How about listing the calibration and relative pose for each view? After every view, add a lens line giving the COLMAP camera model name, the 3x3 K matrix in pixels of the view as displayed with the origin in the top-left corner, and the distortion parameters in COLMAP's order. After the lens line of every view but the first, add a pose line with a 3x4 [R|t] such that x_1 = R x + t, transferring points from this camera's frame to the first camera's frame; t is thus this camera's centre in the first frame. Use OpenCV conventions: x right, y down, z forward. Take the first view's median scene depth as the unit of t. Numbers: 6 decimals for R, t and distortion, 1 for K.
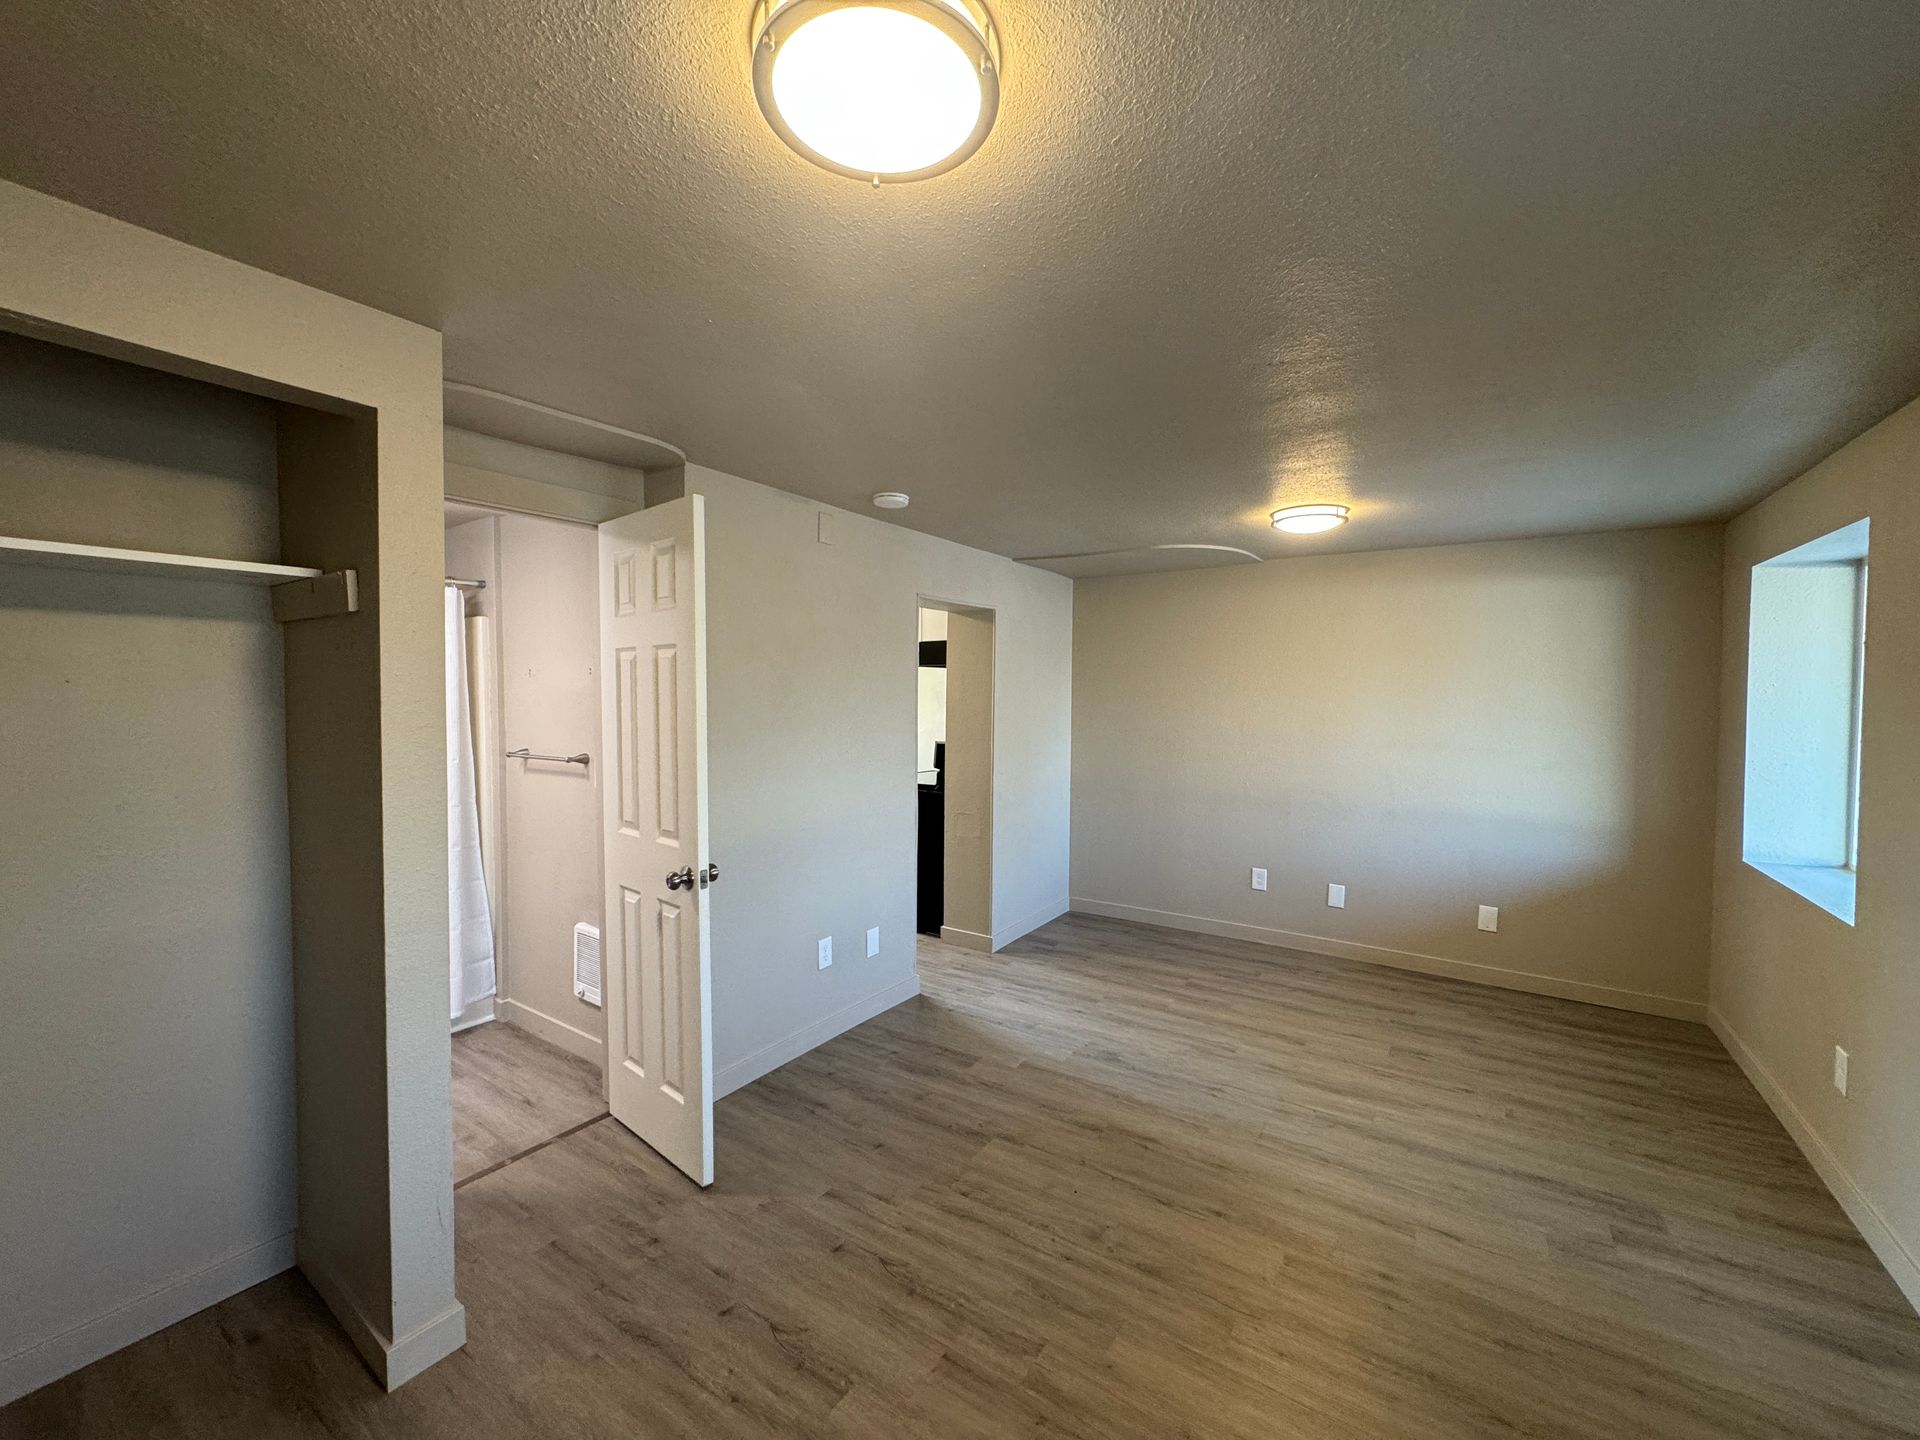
lens RADIAL K [[765.7, 0, 958.3], [0, 765.7, 719.7], [0, 0, 1]] dist [-0.001320, 0.000309]
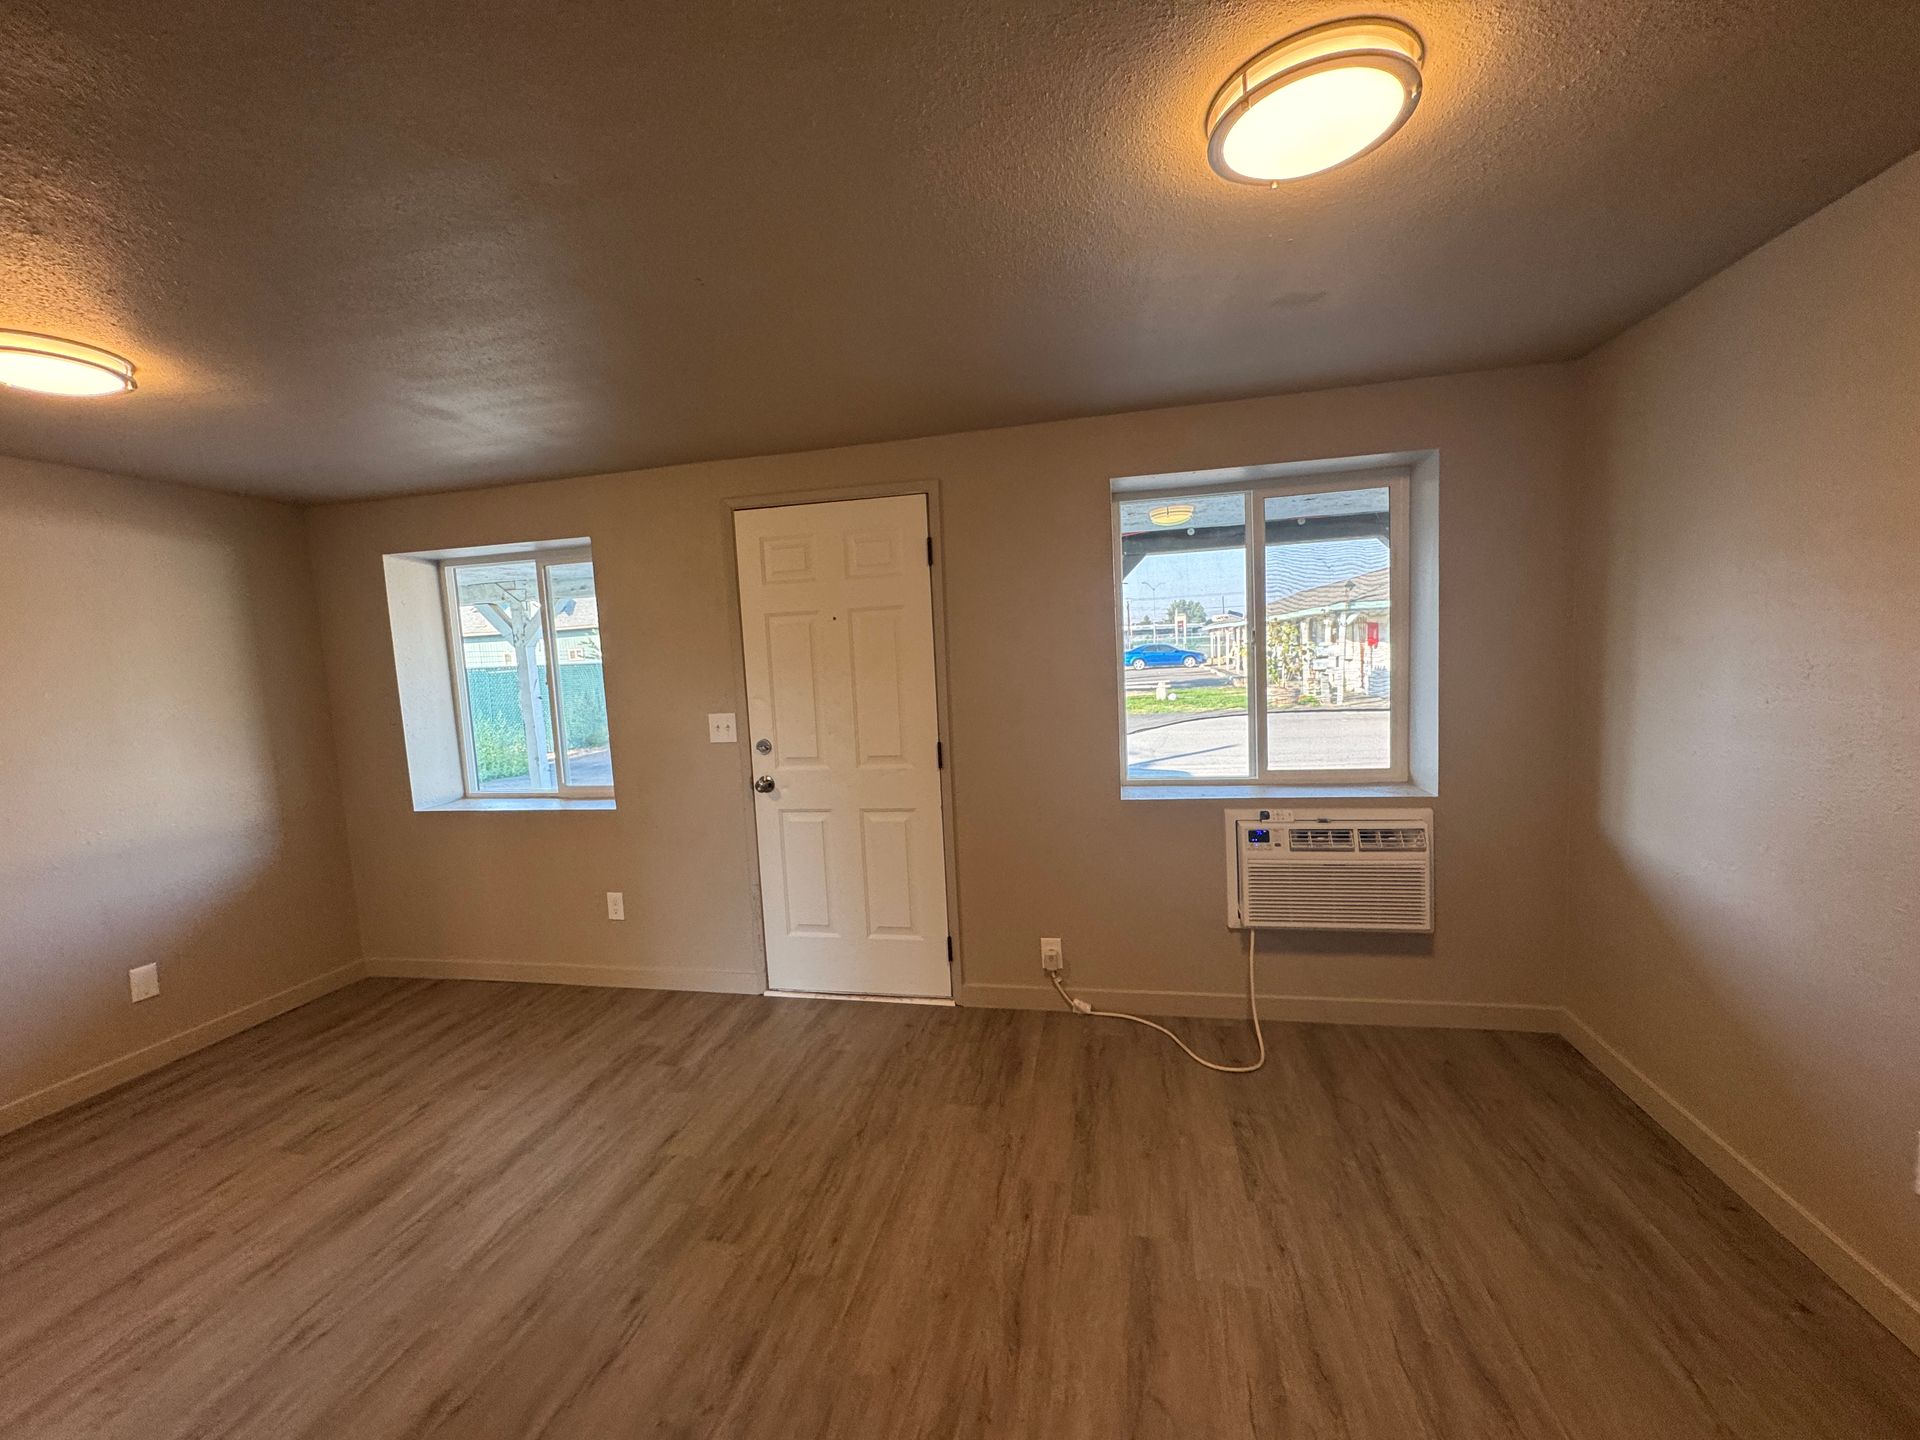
lens RADIAL K [[765.7, 0, 958.3], [0, 765.7, 719.7], [0, 0, 1]] dist [-0.001320, 0.000309]
pose [[-0.367288, -0.071849, 0.927328, -0.381851], [0.083548, 0.990433, 0.109829, -0.012268], [-0.926347, 0.117815, -0.357771, 0.713456]]
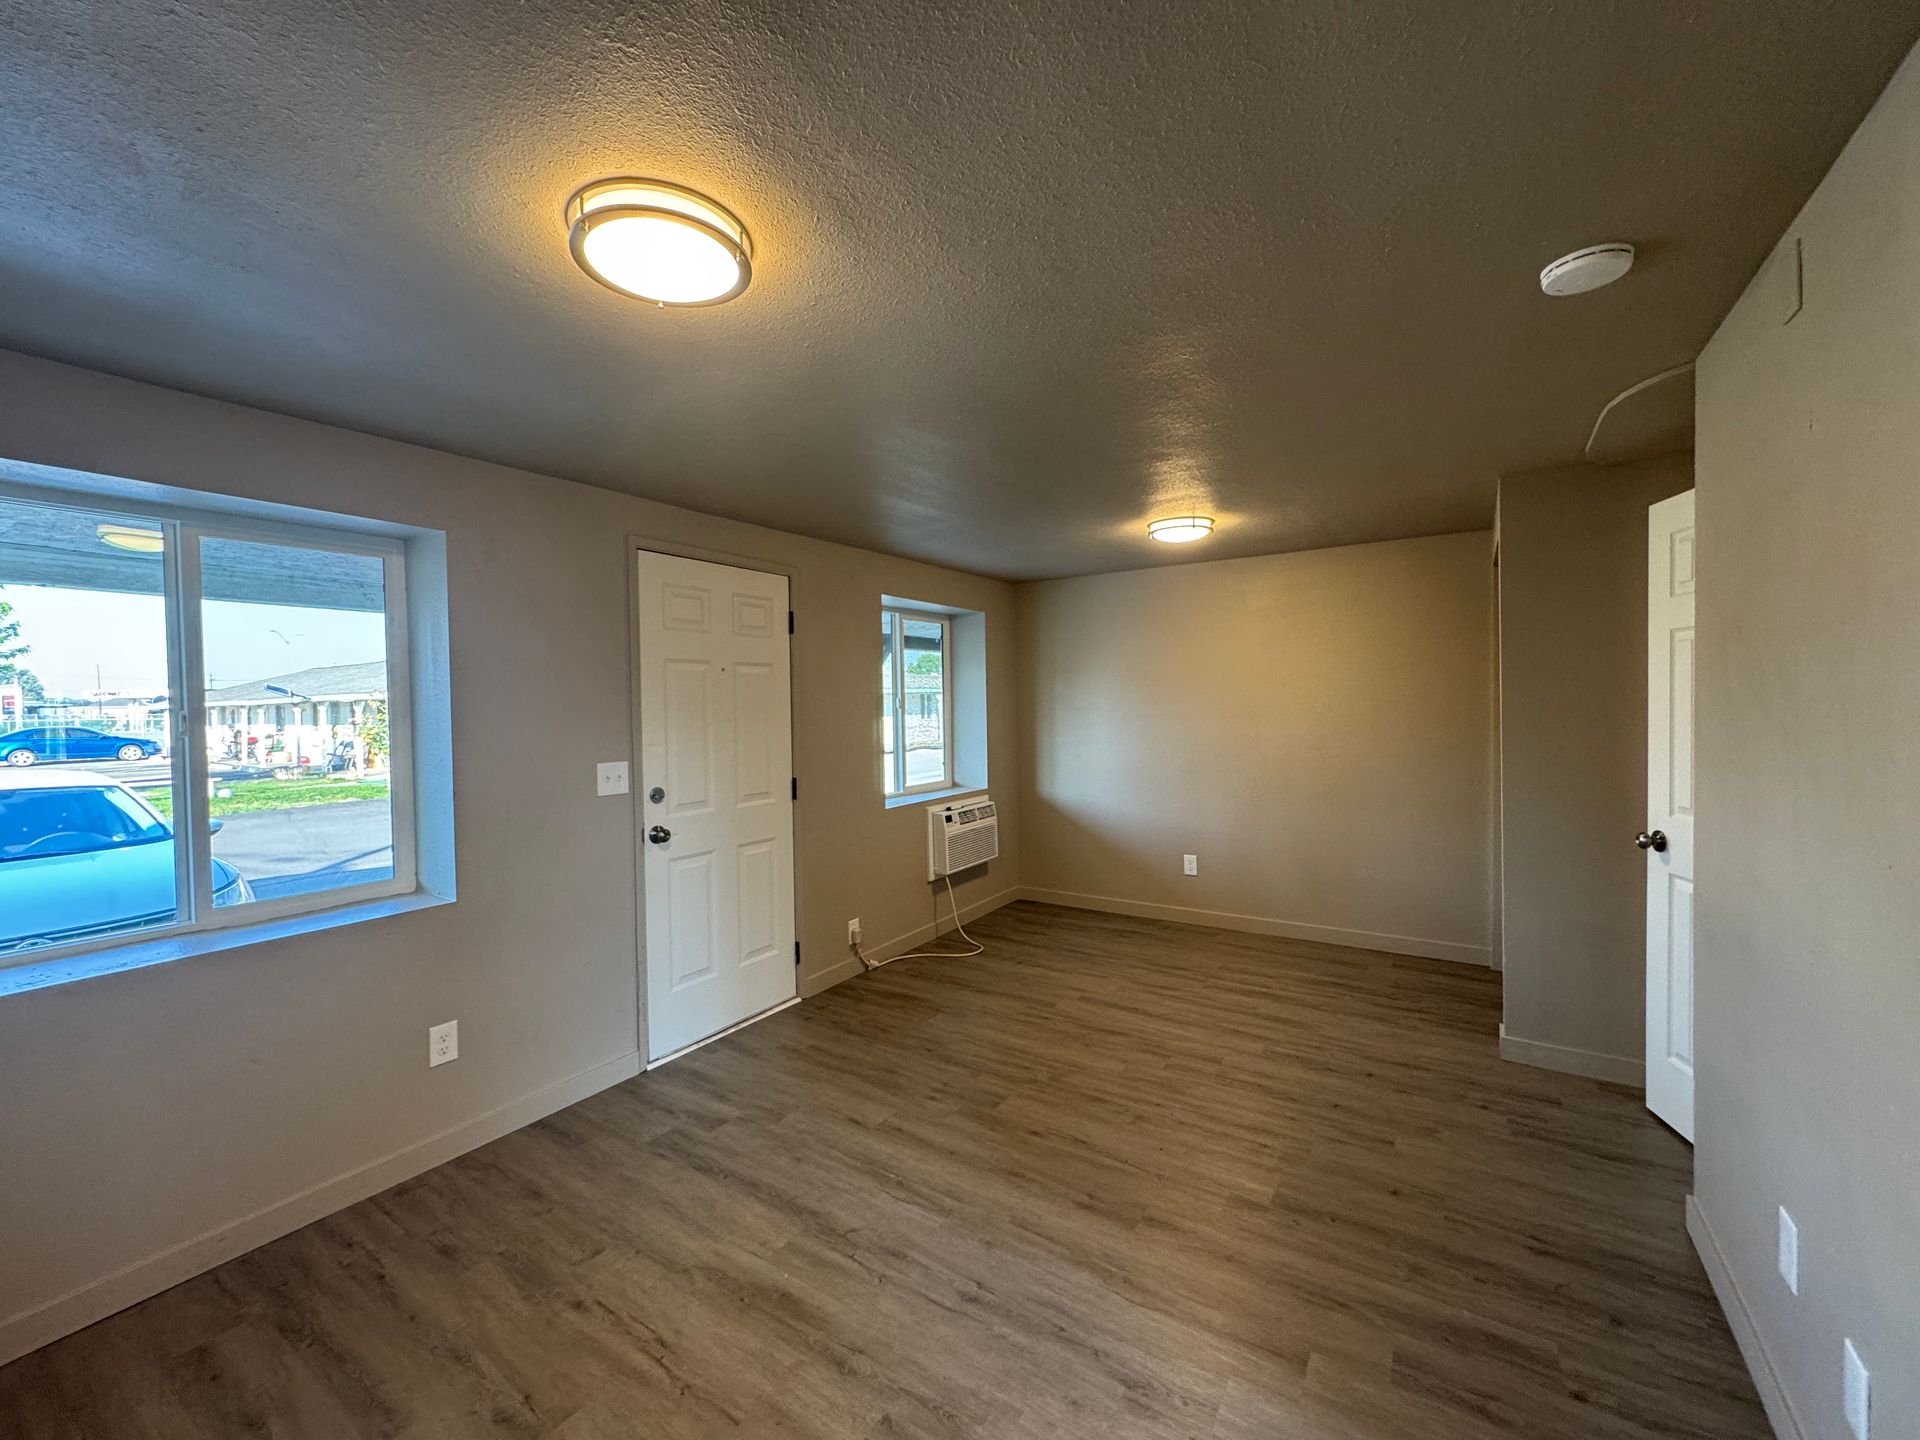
lens RADIAL K [[765.7, 0, 958.3], [0, 765.7, 719.7], [0, 0, 1]] dist [-0.001320, 0.000309]
pose [[-0.999903, 0.013375, -0.003816, 0.356925], [0.013128, 0.998197, 0.058562, -0.037596], [0.004592, 0.058506, -0.998276, 1.674409]]
